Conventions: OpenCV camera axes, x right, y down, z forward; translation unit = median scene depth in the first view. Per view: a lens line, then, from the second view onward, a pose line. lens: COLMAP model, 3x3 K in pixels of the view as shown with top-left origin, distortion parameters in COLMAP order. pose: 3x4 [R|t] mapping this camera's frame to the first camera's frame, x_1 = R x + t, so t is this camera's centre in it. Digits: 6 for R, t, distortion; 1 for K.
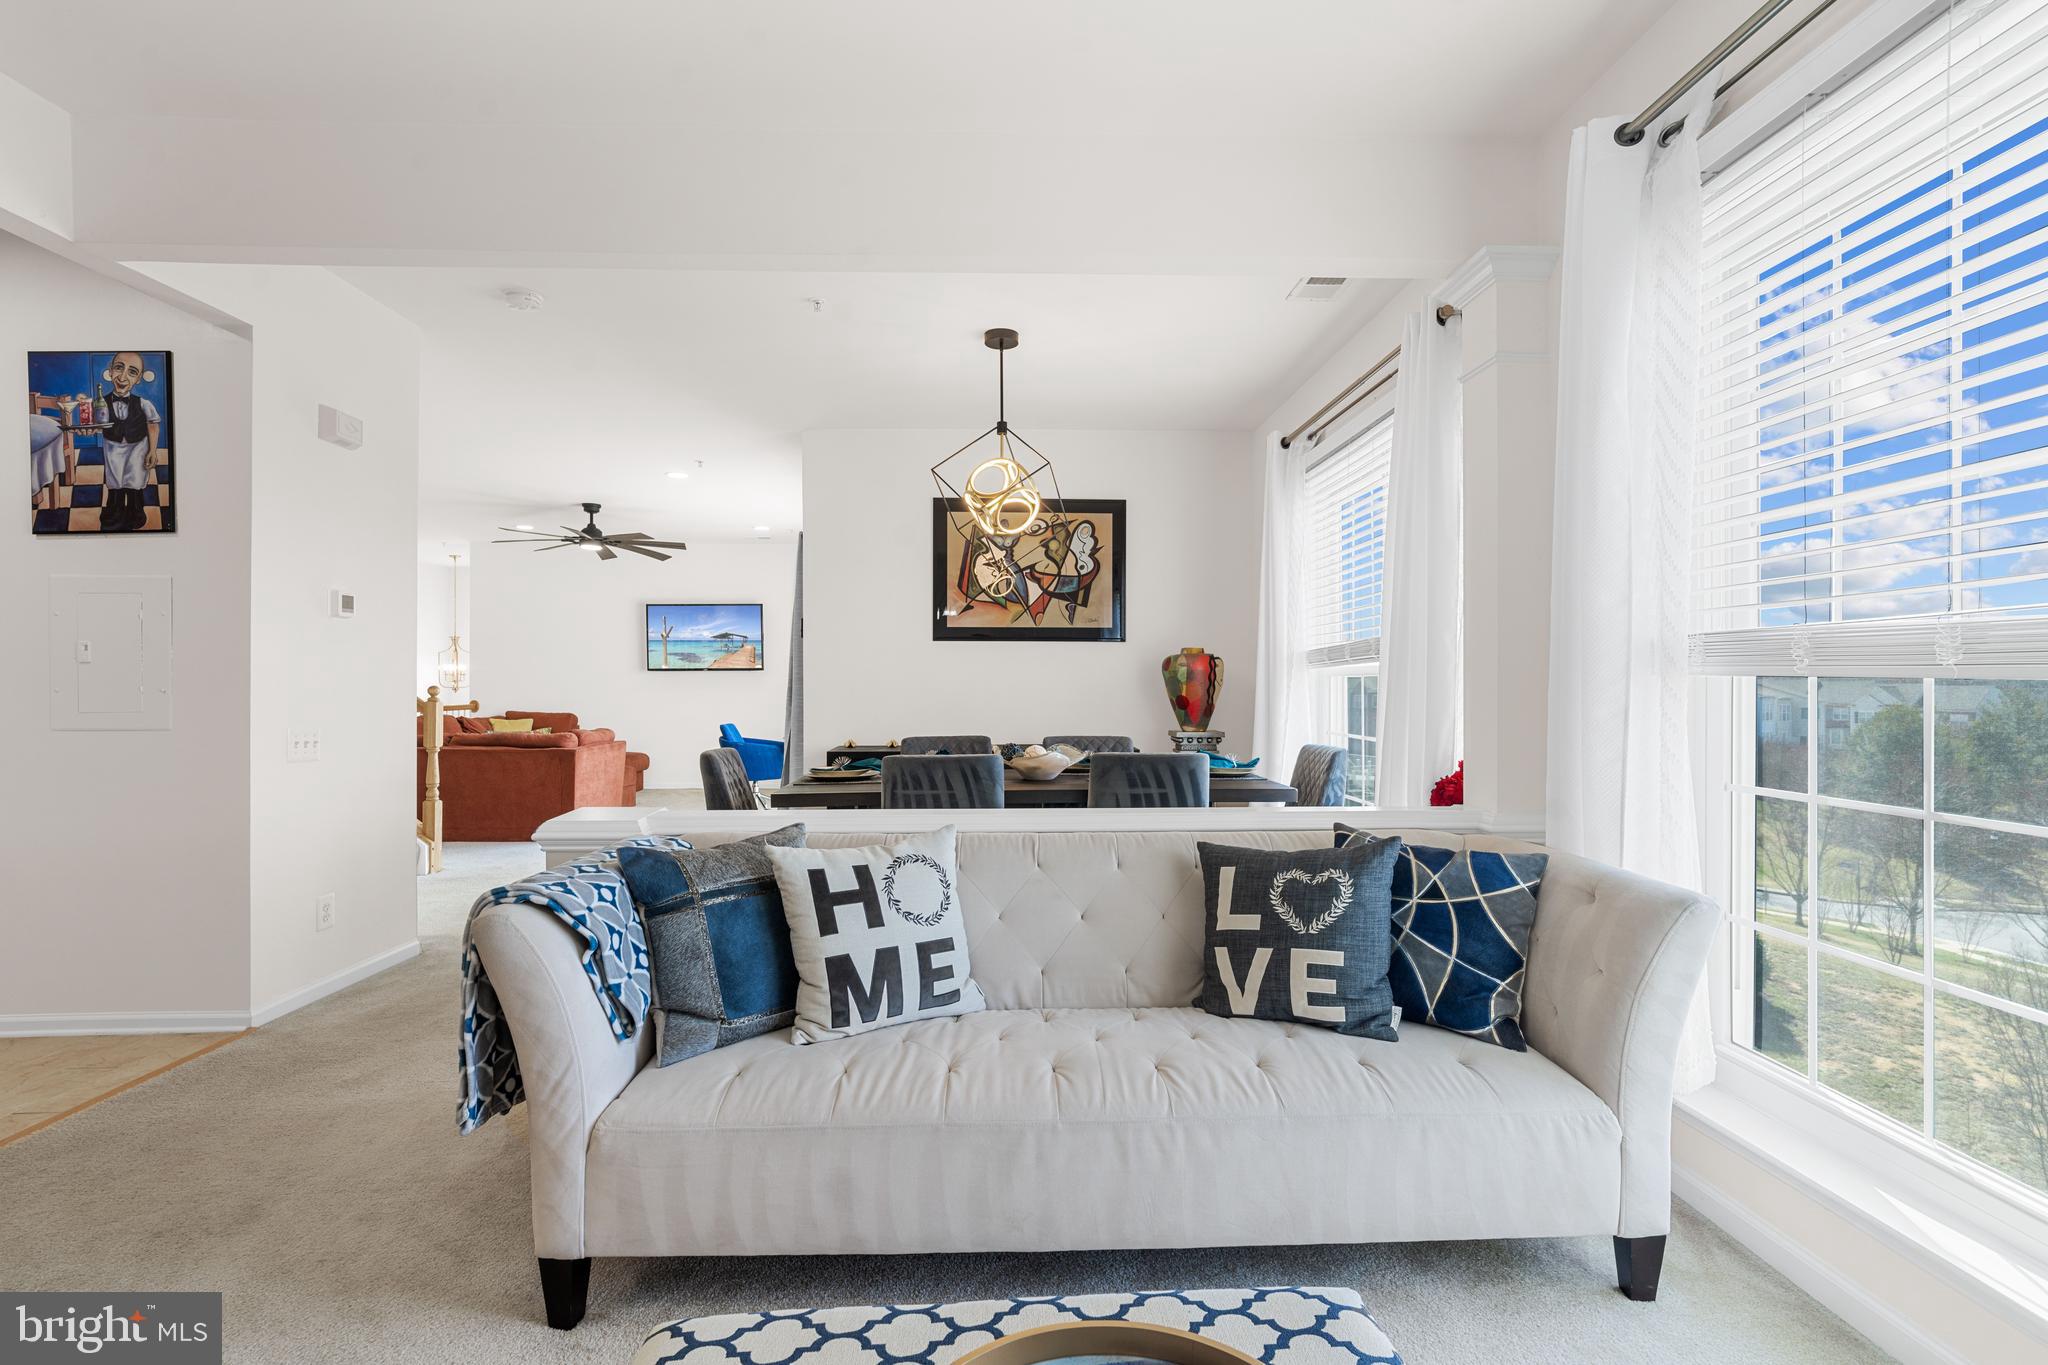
lens RADIAL K [[964.0, 0, 1034.3], [0, 964.0, 685.0], [0, 0, 1]] dist [-0.022467, 0.011659]
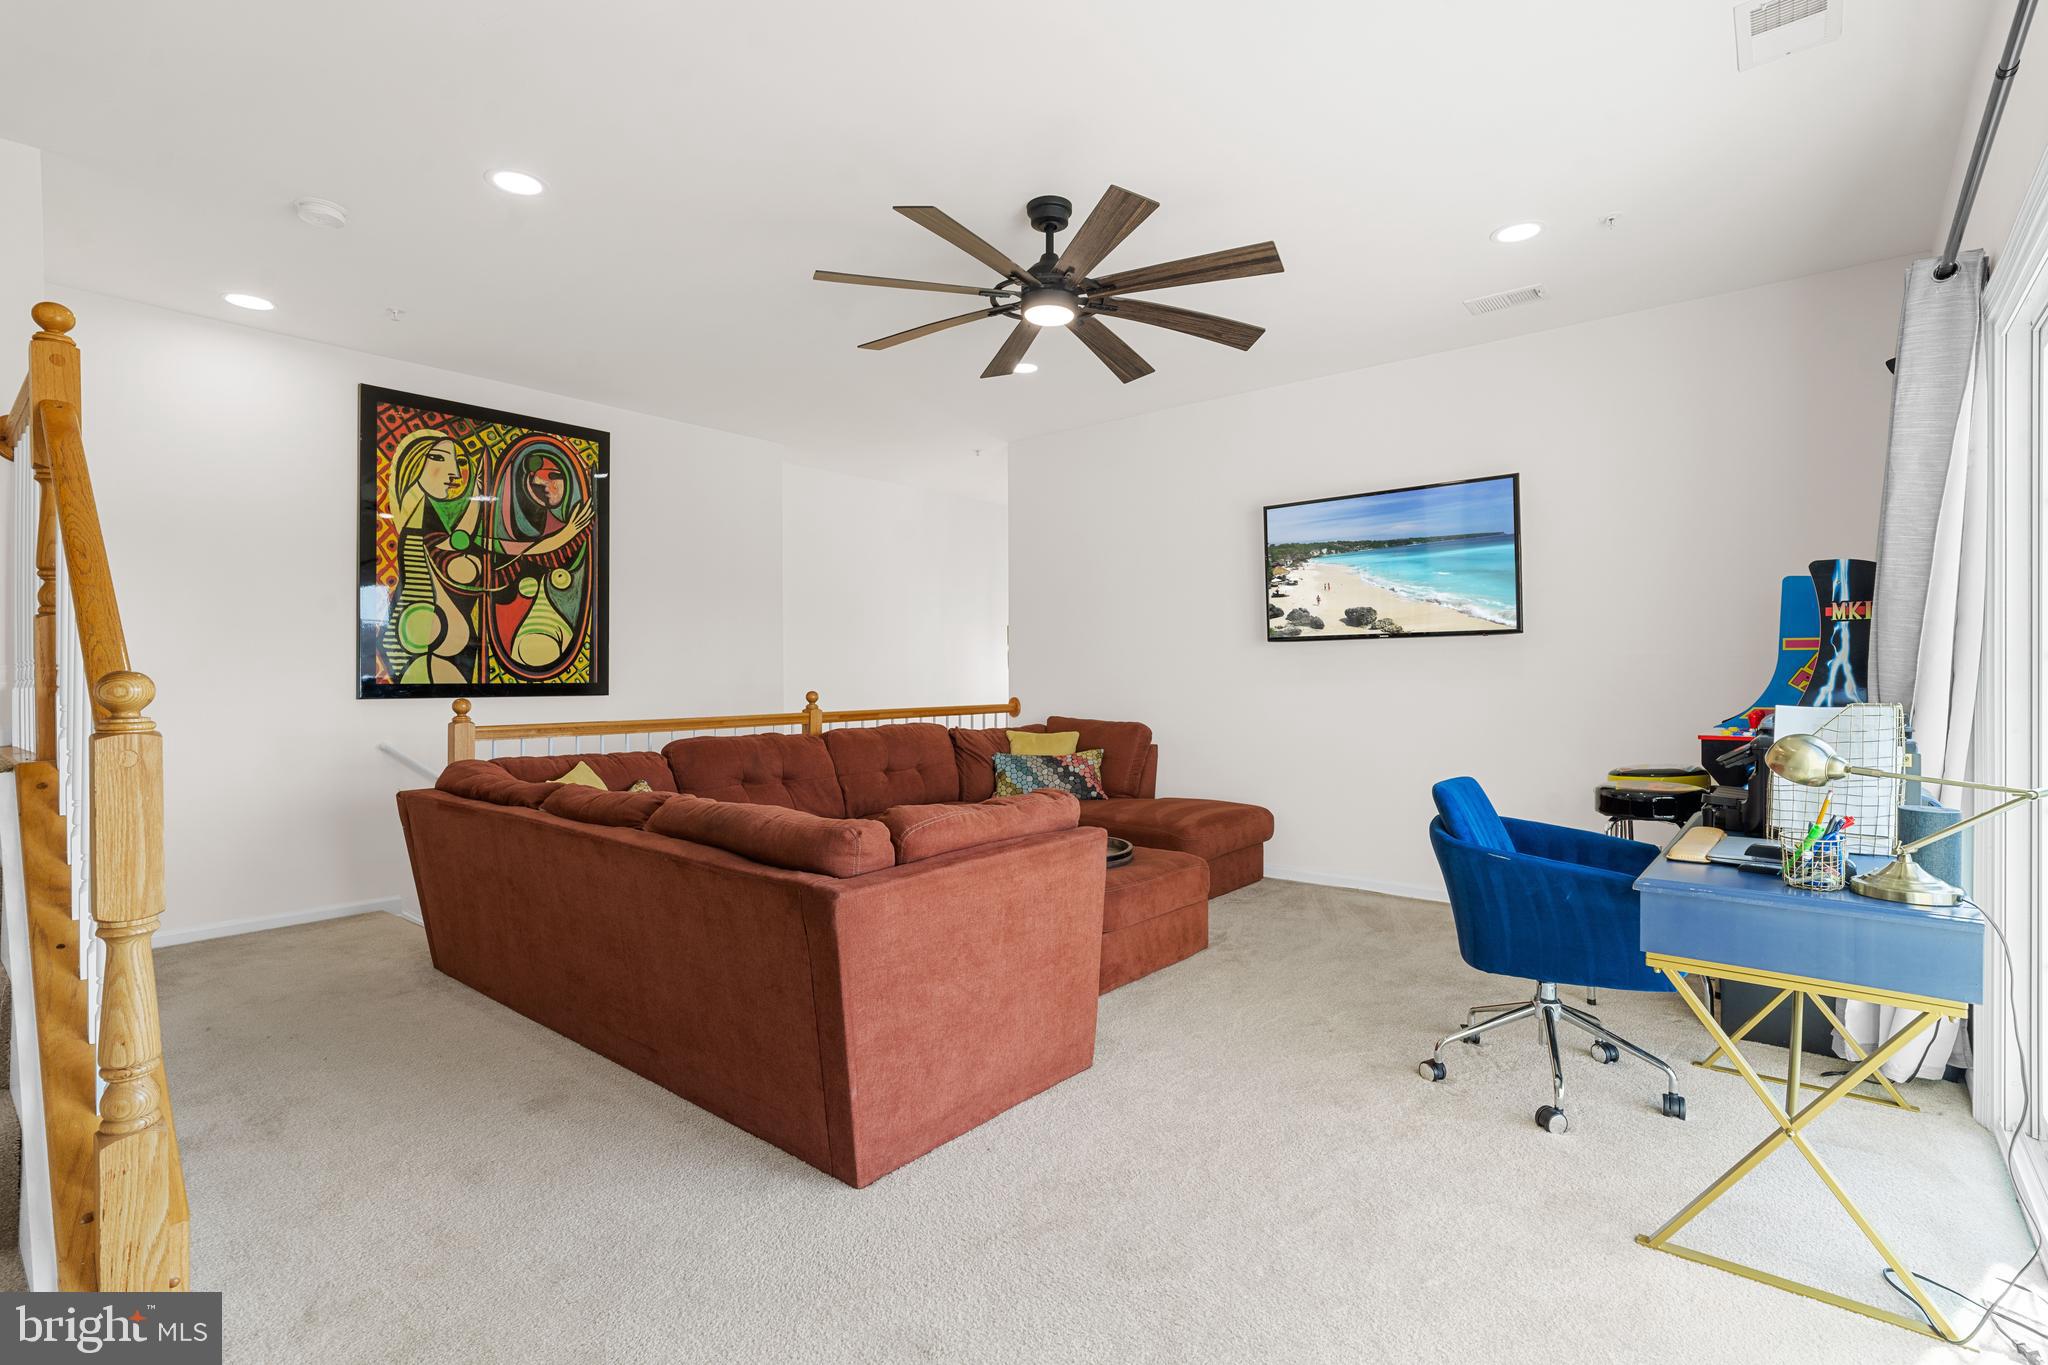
lens RADIAL K [[964.0, 0, 1042.7], [0, 964.0, 683.9], [0, 0, 1]] dist [-0.022467, 0.011659]
pose [[0.742412, -0.004807, -0.669926, -0.333299], [0.004588, 0.999987, -0.002091, 0.017310], [0.669927, -0.001521, 0.742425, 1.070146]]
